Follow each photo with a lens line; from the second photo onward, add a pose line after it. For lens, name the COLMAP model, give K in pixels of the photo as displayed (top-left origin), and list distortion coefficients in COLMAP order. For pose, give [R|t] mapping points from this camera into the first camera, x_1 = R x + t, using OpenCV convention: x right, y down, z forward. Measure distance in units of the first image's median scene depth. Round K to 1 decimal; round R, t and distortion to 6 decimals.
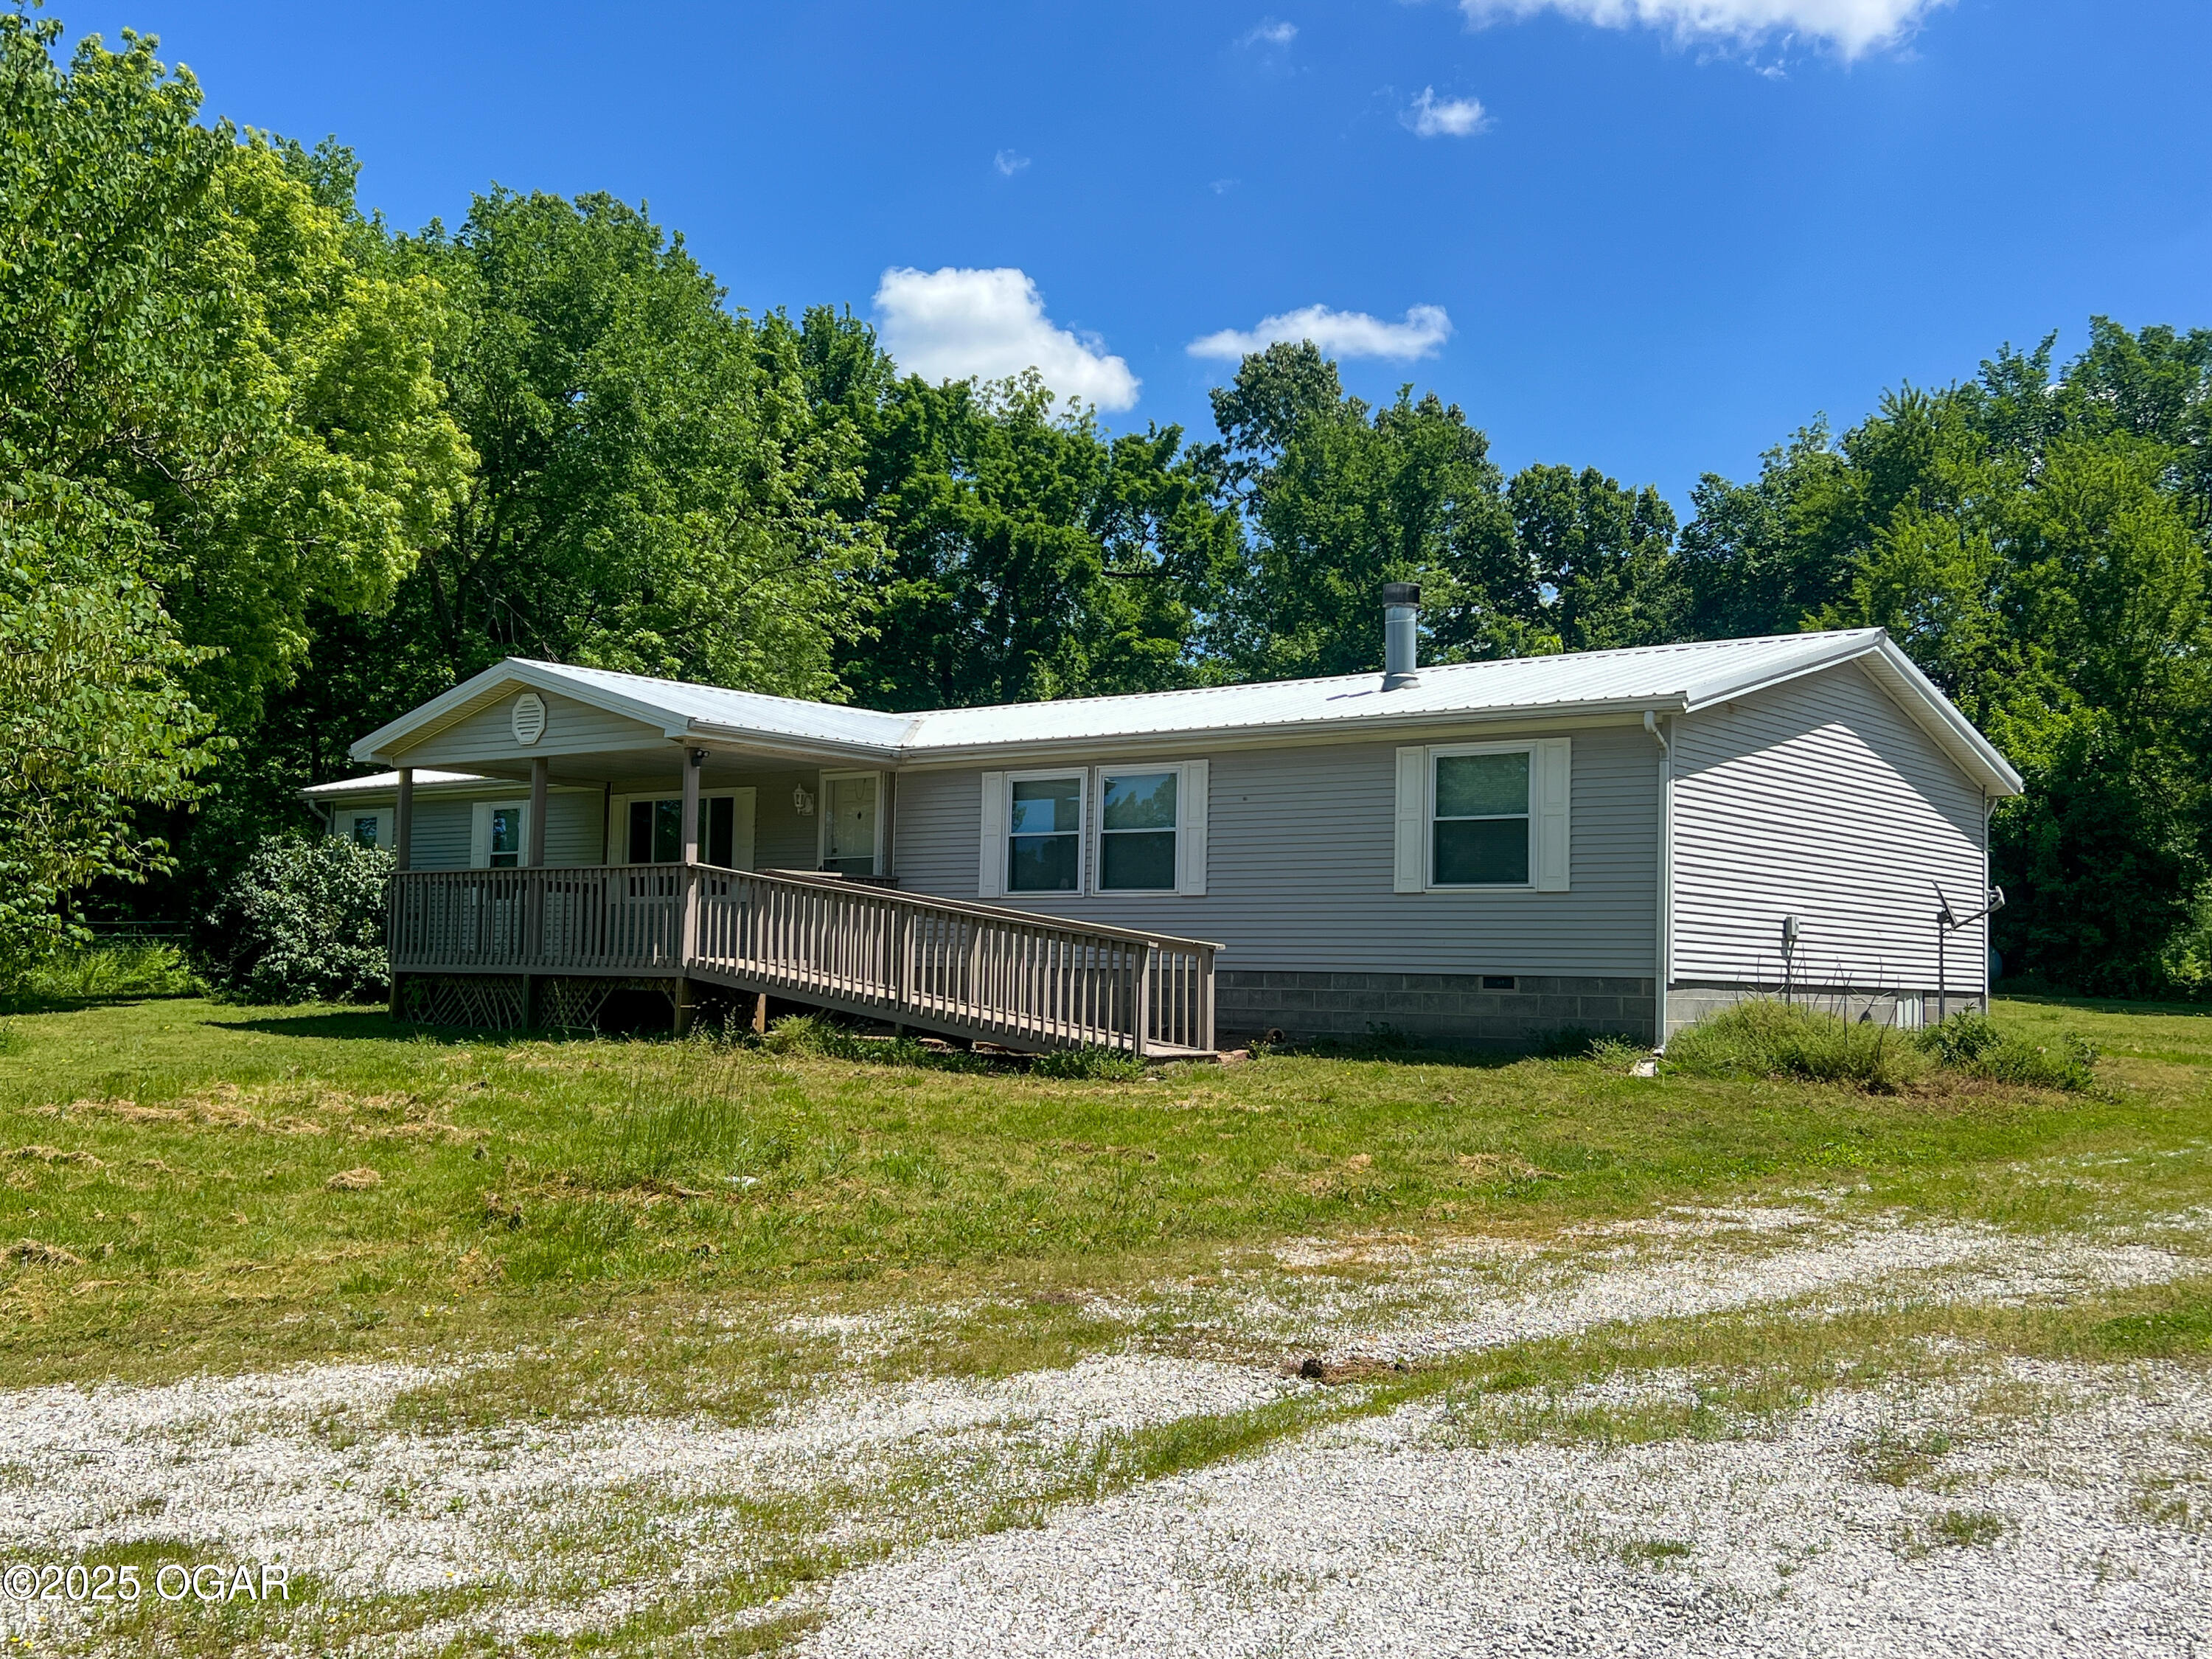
lens RADIAL K [[2253.9, 0, 1100.3], [0, 2253.9, 836.8], [0, 0, 1]] dist [0.058808, 0.000000]
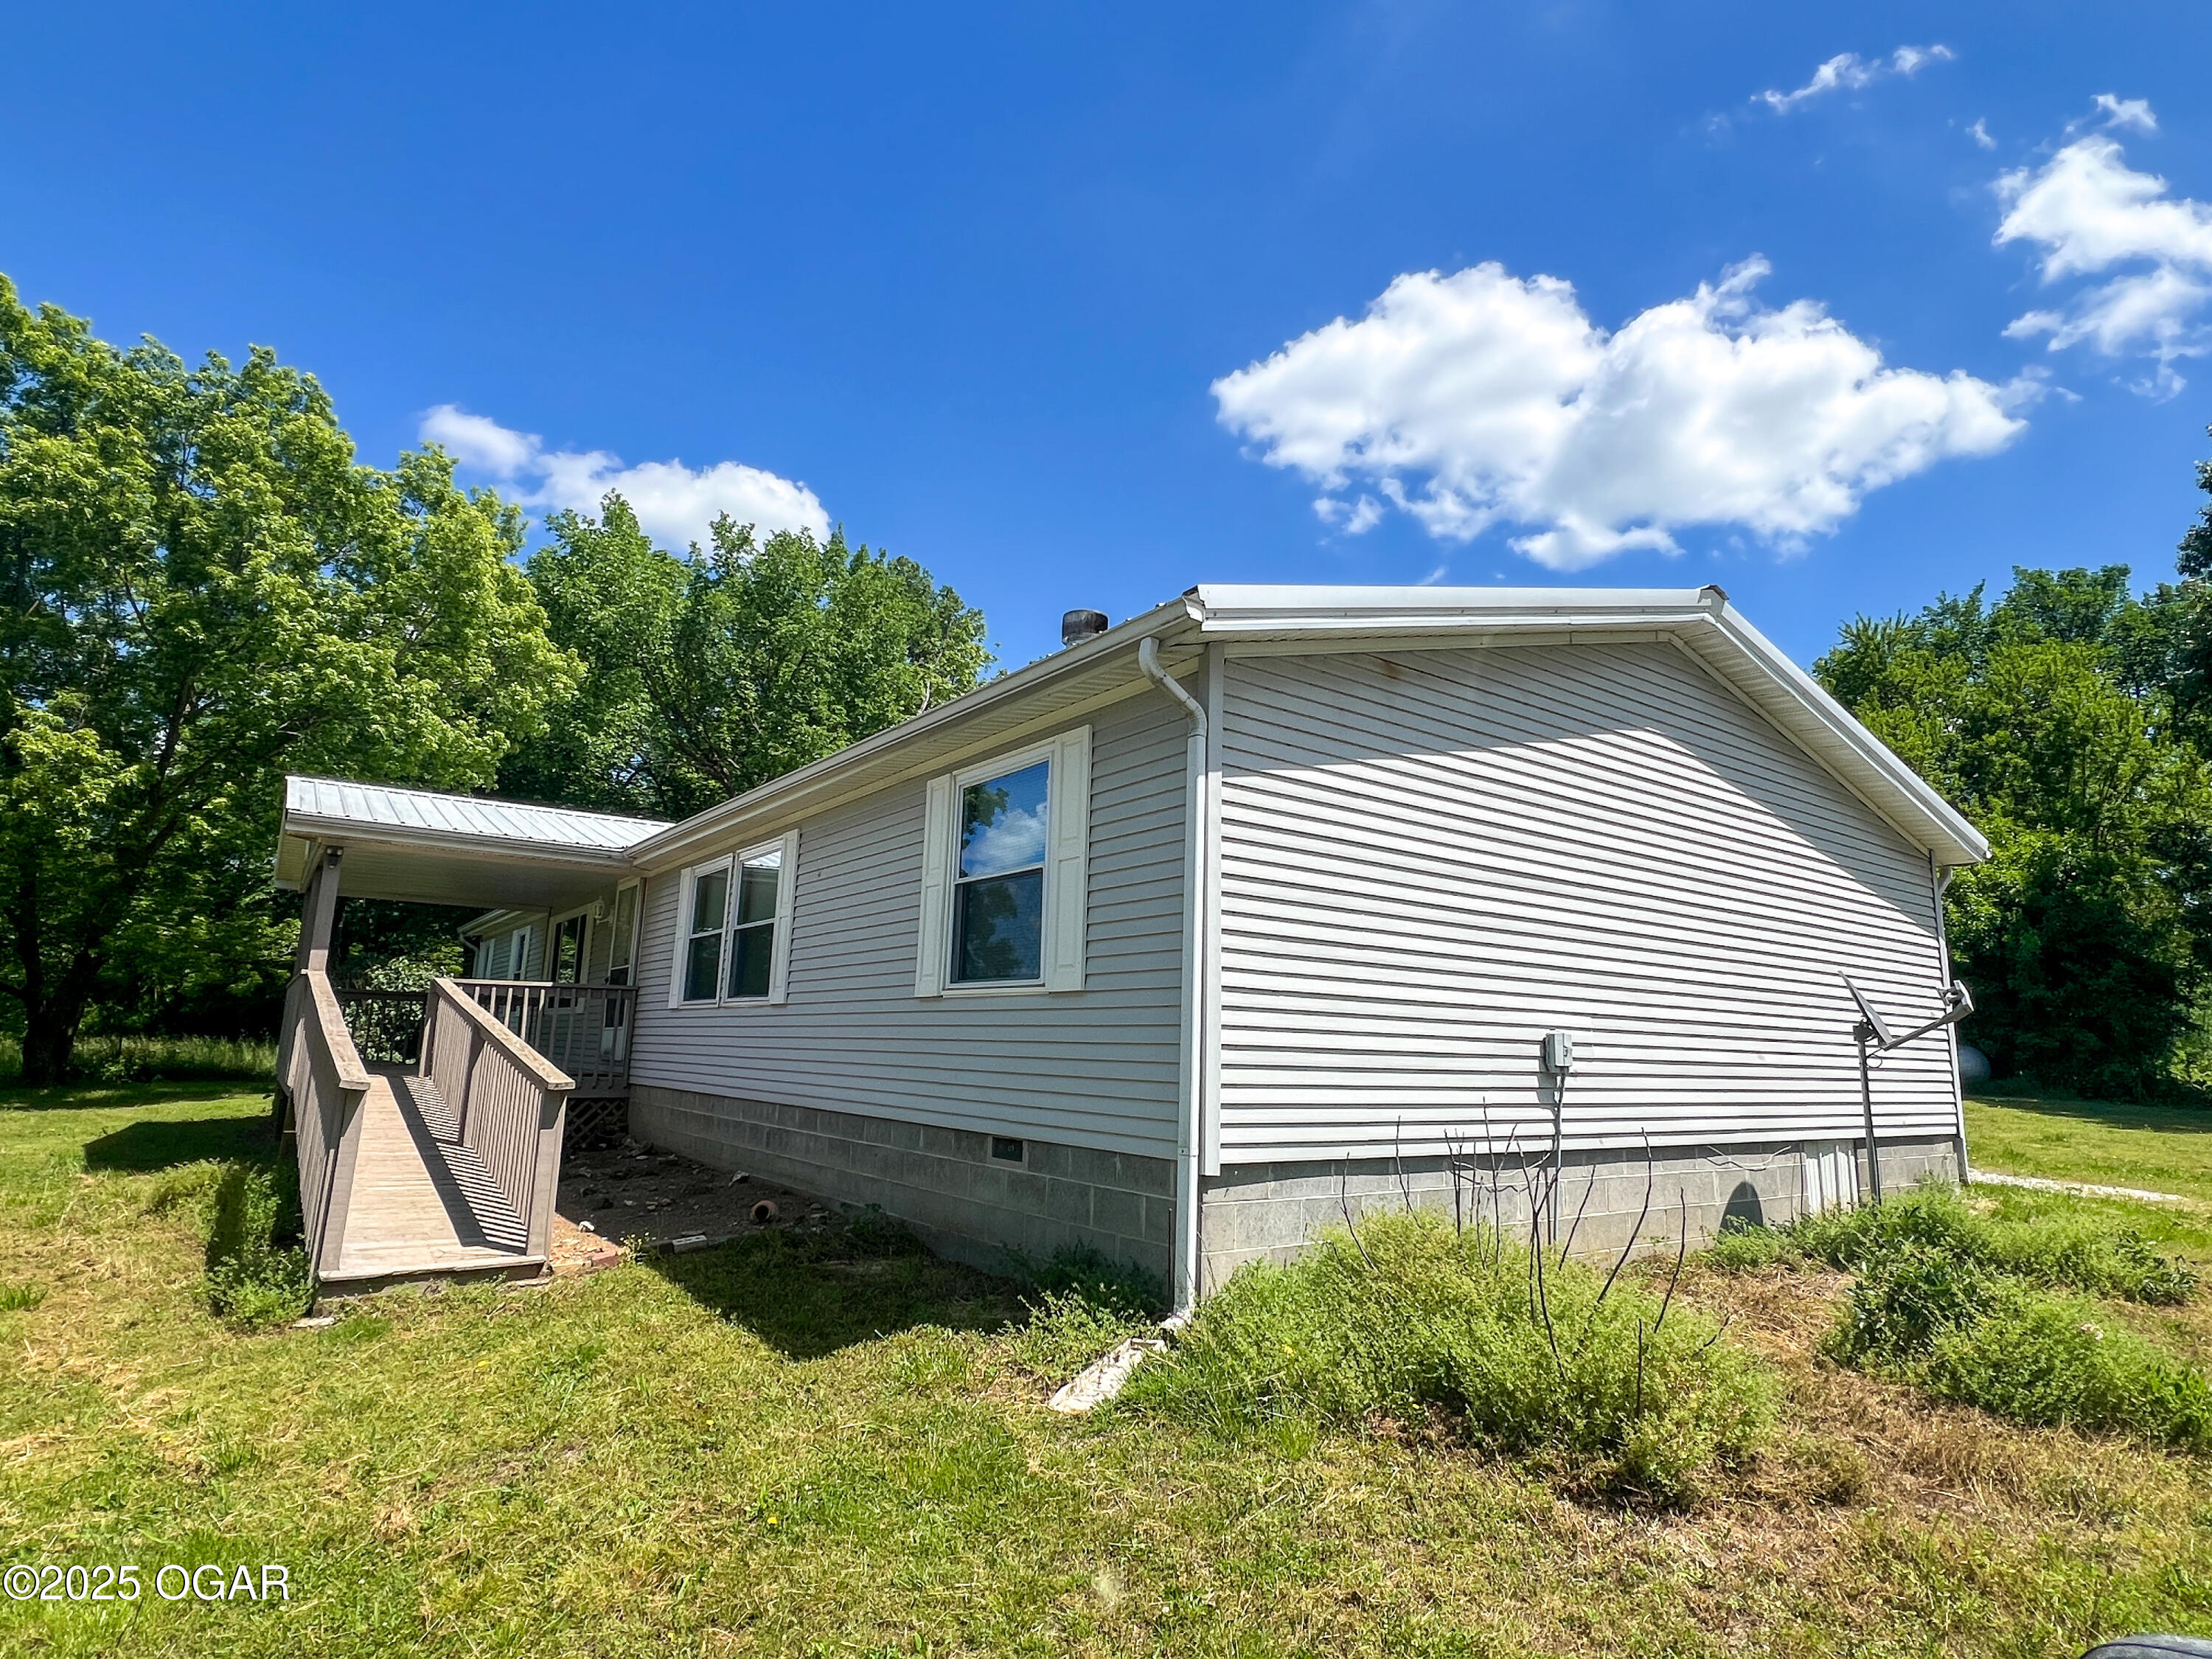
lens RADIAL K [[1155.9, 0, 1123.3], [0, 1155.9, 827.5], [0, 0, 1]] dist [0.010882, 0.001330]
pose [[0.966947, -0.044753, -0.251019, 0.237411], [0.011924, 0.991336, -0.130807, 0.017652], [0.254698, 0.123490, 0.959103, 0.586685]]
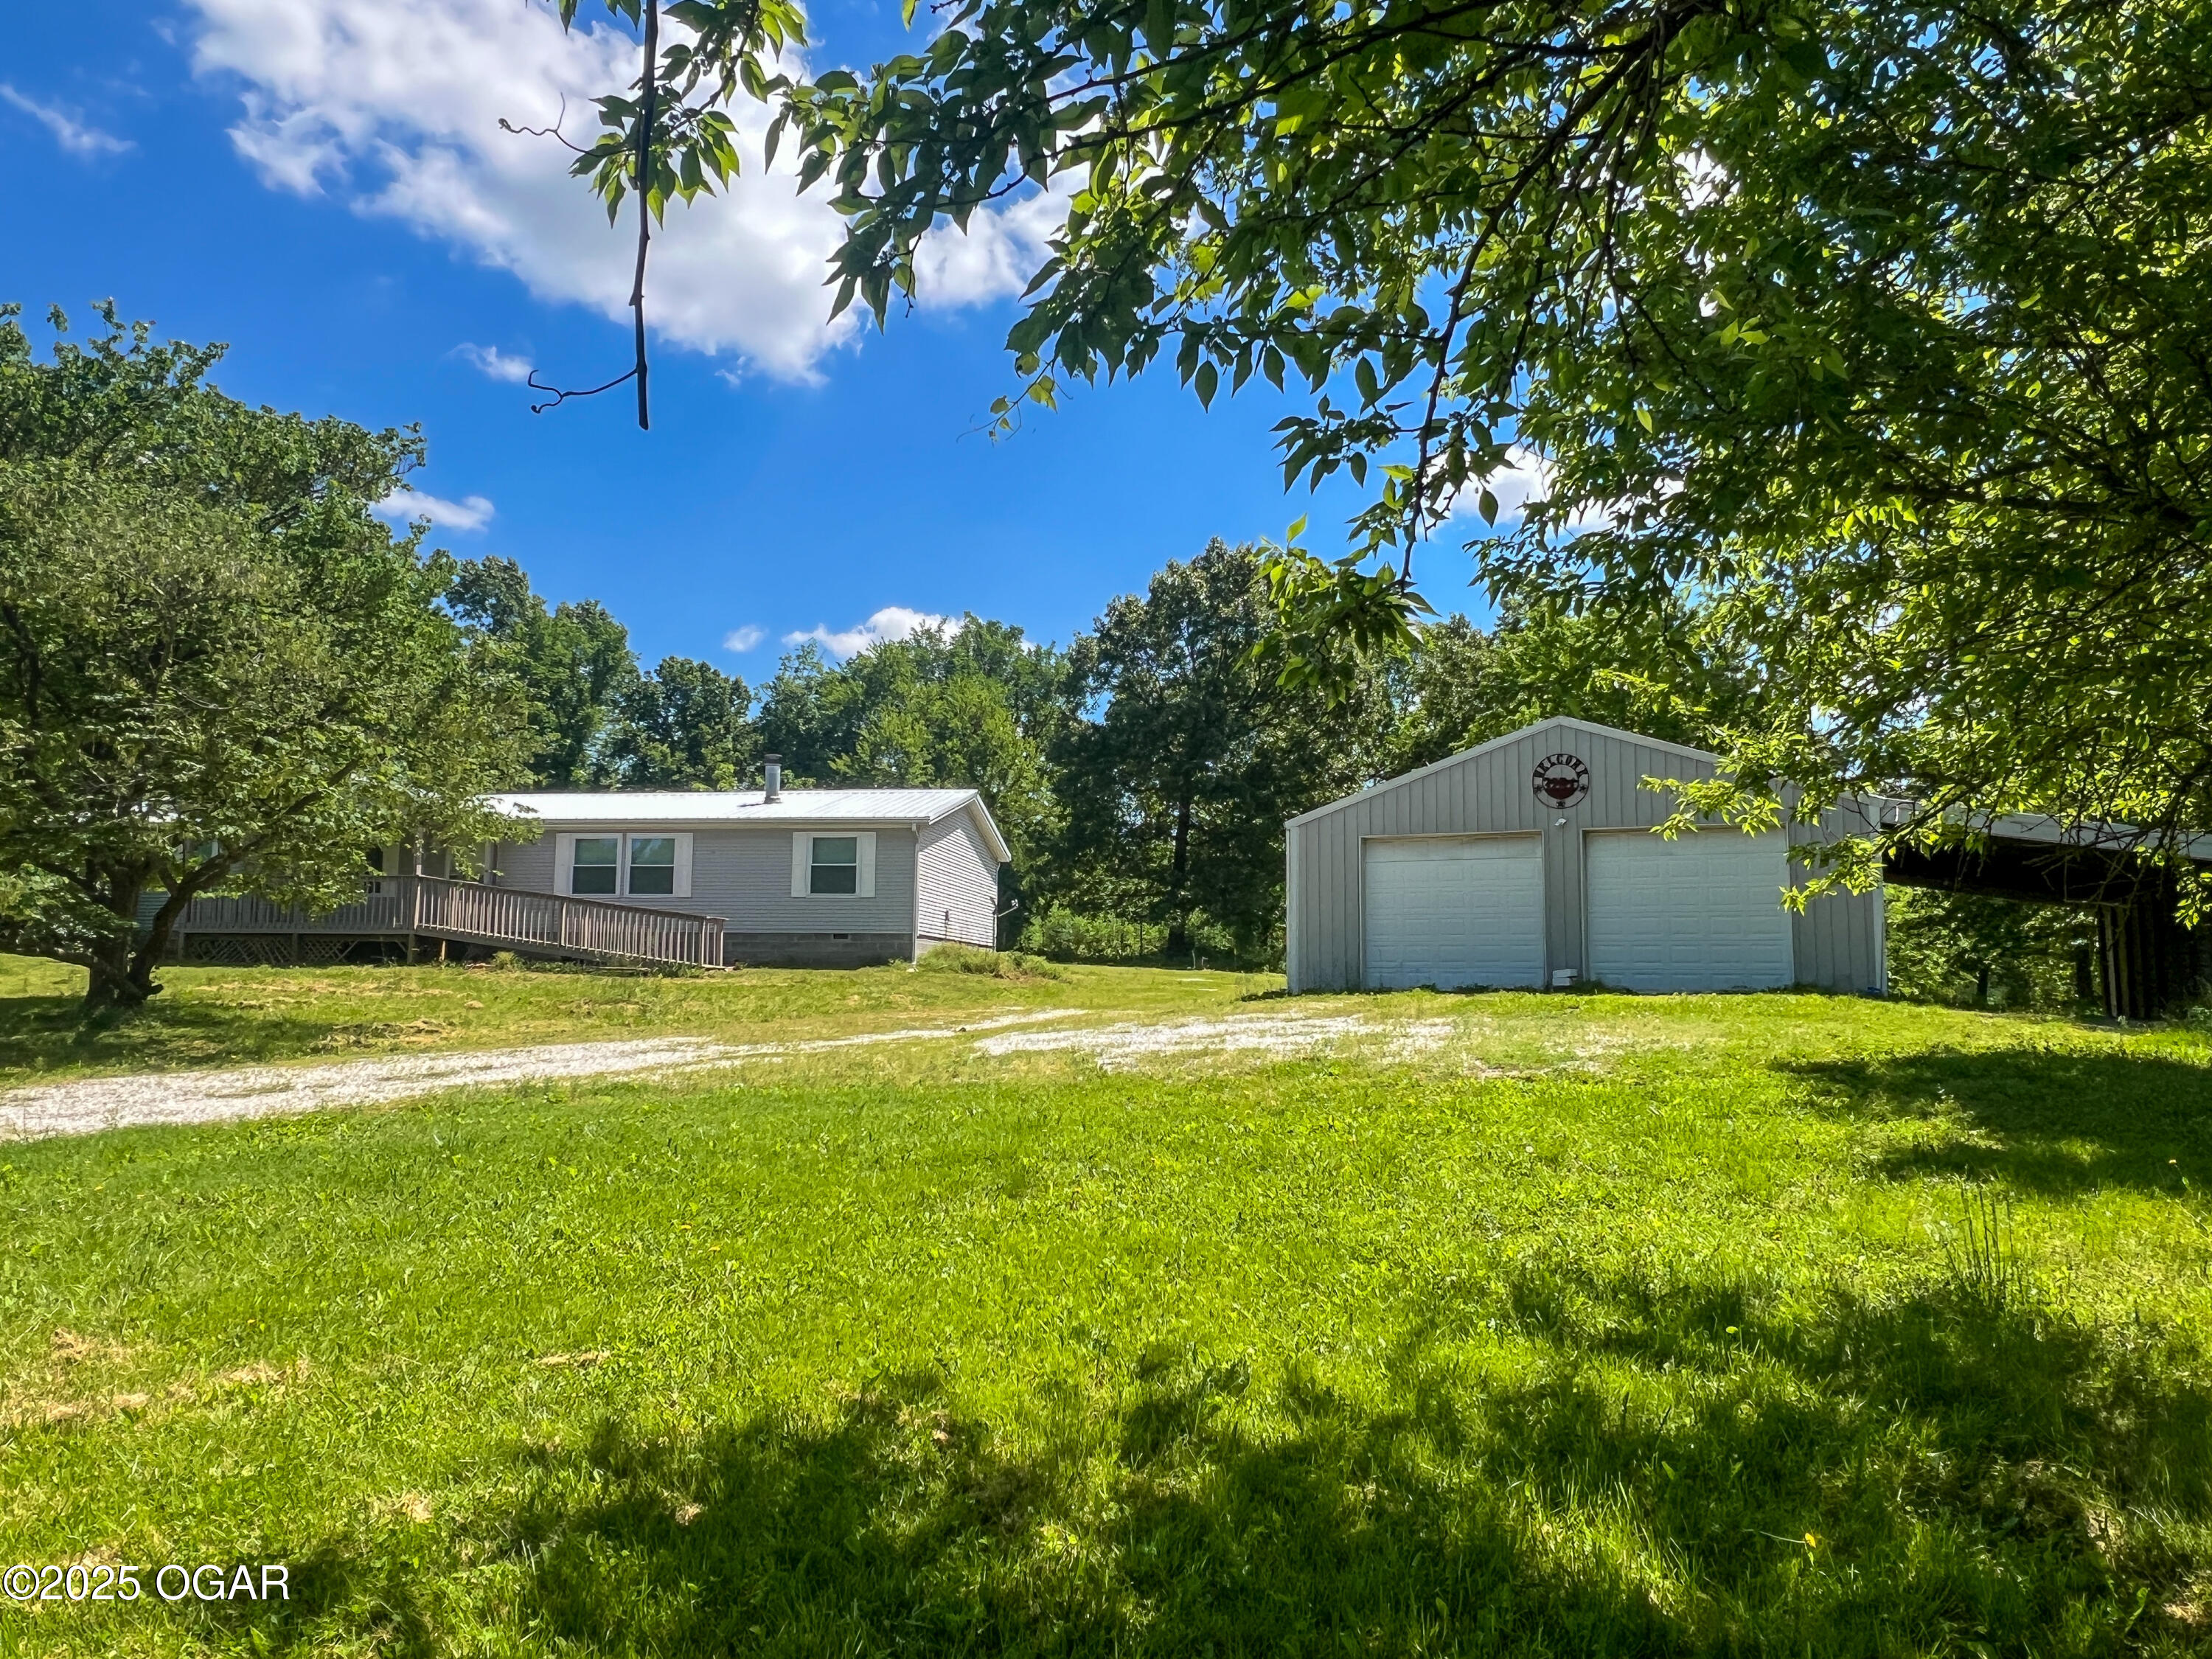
lens RADIAL K [[1552.3, 0, 1085.3], [0, 1552.3, 823.6], [0, 0, 1]] dist [-0.006326, 0.000448]
pose [[0.855471, 0.045391, 0.515858, -0.362121], [-0.027062, 0.998709, -0.042999, 0.009083], [-0.517144, 0.022824, 0.855594, -0.412526]]
